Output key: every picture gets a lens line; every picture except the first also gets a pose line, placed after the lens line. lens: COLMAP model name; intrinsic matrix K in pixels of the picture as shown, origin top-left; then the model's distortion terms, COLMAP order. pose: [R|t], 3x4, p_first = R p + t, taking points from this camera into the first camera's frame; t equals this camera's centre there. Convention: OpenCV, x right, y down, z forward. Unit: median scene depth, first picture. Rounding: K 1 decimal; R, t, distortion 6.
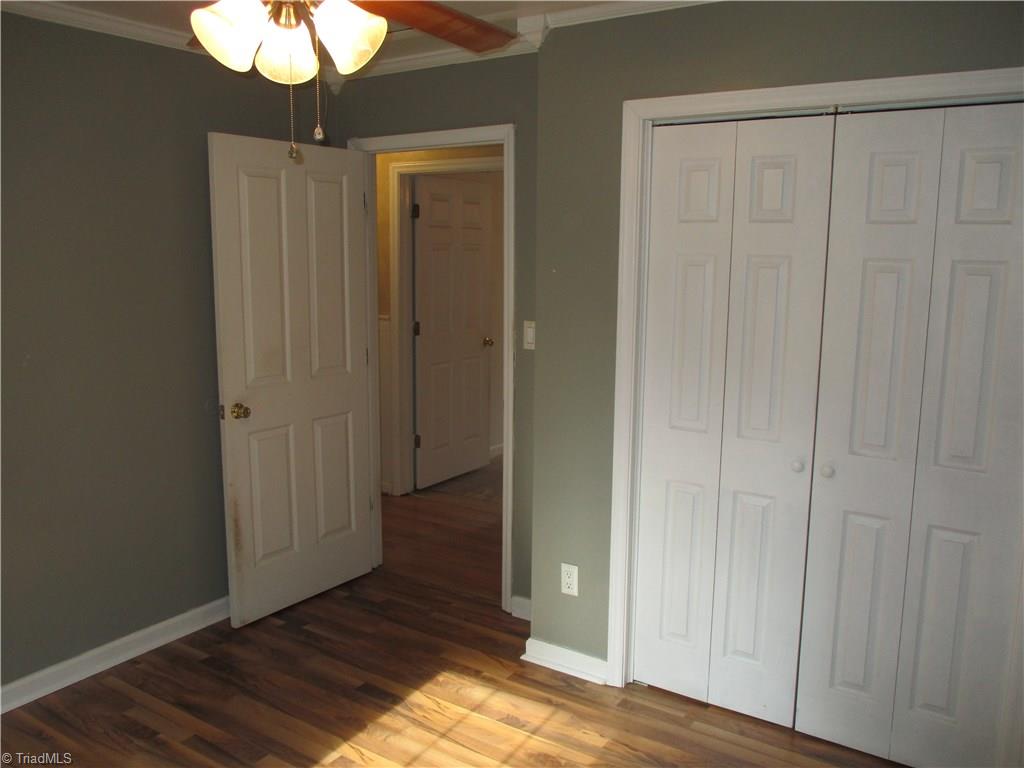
lens RADIAL K [[847.2, 0, 519.5], [0, 847.2, 382.1], [0, 0, 1]] dist [-0.029815, 0.006520]
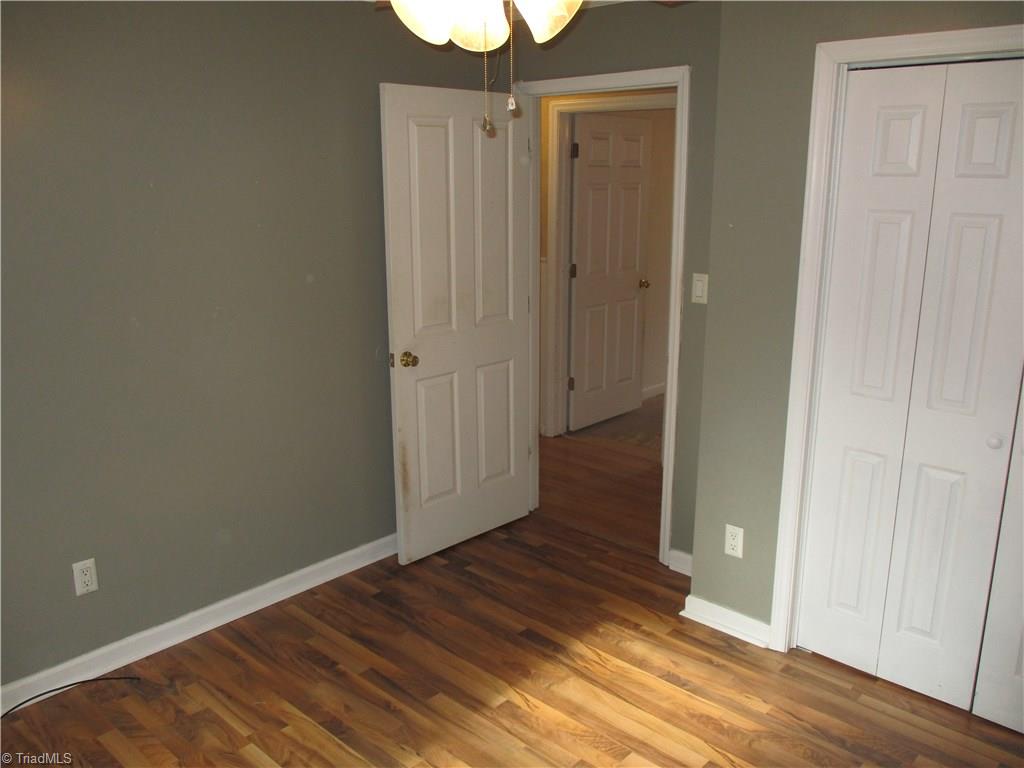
lens RADIAL K [[847.2, 0, 519.6], [0, 847.2, 380.4], [0, 0, 1]] dist [-0.029815, 0.006520]
pose [[0.986864, 0.029553, -0.158827, -0.036510], [-0.015694, 0.996013, 0.087817, -0.035489], [0.160789, -0.084170, 0.983393, 0.007948]]
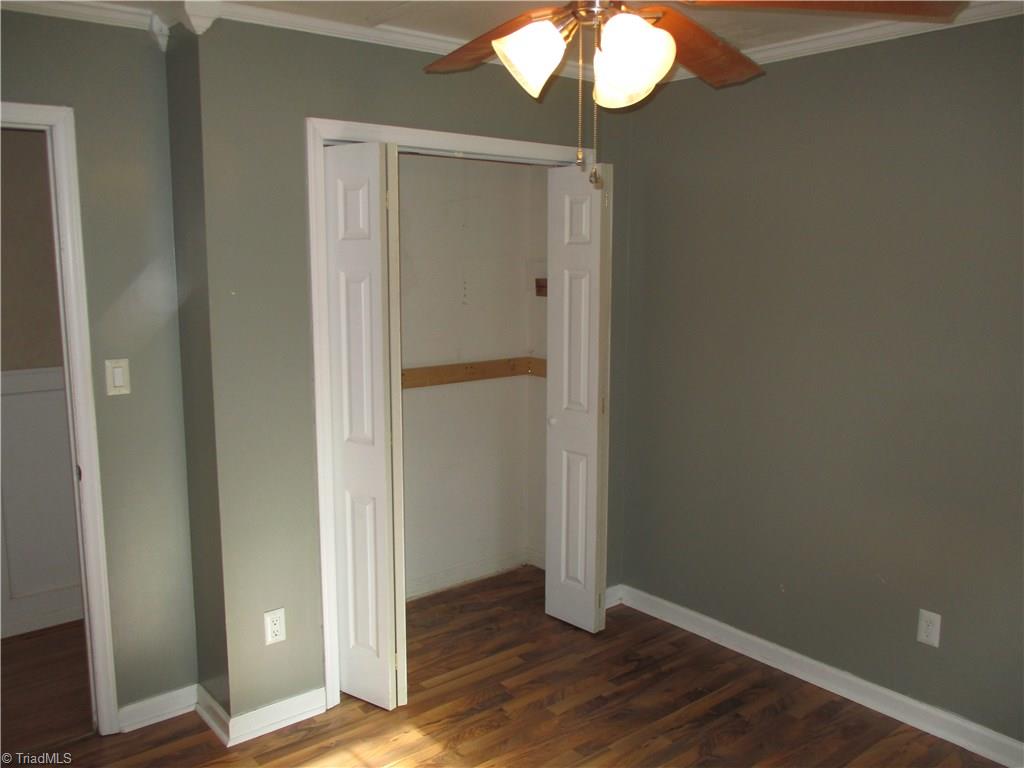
lens RADIAL K [[847.2, 0, 491.4], [0, 847.2, 386.4], [0, 0, 1]] dist [-0.029815, 0.006520]
pose [[0.304097, -0.153624, 0.940173, -0.690324], [0.153196, 0.981953, 0.110900, -0.088880], [-0.940242, 0.110306, 0.322144, 0.453536]]
